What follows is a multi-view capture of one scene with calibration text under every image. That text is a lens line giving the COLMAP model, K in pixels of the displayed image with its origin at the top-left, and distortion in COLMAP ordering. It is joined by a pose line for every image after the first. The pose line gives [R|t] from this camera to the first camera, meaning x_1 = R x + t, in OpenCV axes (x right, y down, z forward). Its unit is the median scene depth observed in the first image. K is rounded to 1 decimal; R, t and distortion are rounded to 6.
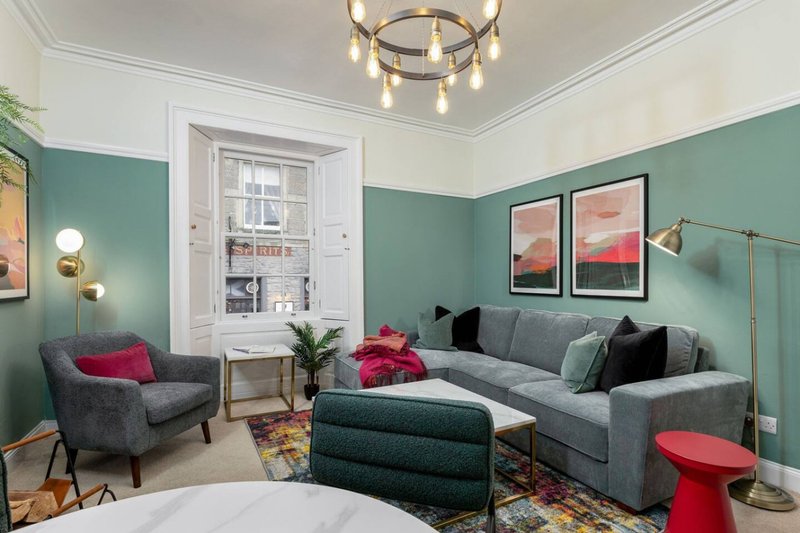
lens RADIAL K [[413.0, 0, 395.8], [0, 413.0, 271.1], [0, 0, 1]] dist [0.006372, -0.001373]
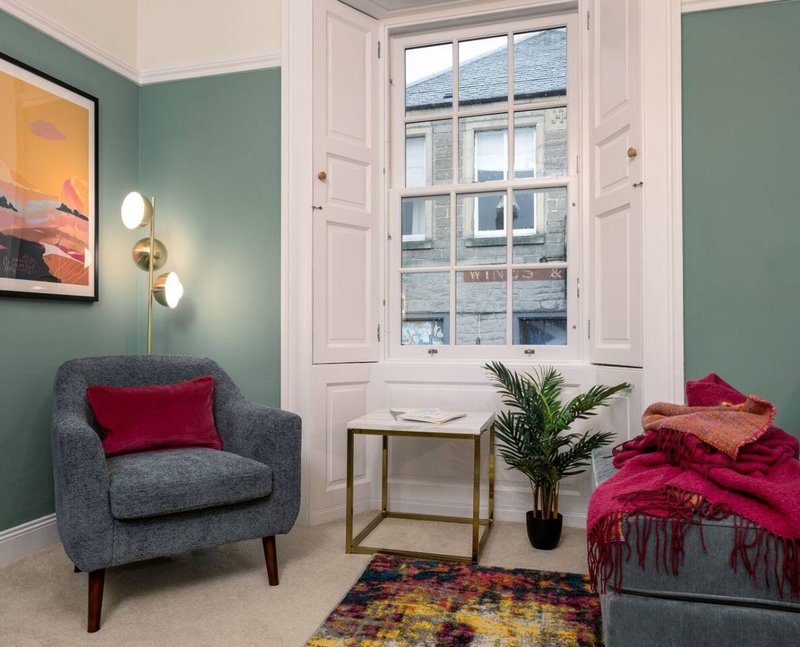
lens RADIAL K [[637.8, 0, 398.2], [0, 637.8, 322.7], [0, 0, 1]] dist [-0.005656, 0.008234]
pose [[0.718388, -0.015686, -0.695466, 0.166861], [0.009180, 0.999872, -0.013069, 0.099524], [0.695582, 0.003004, 0.718440, 0.486055]]
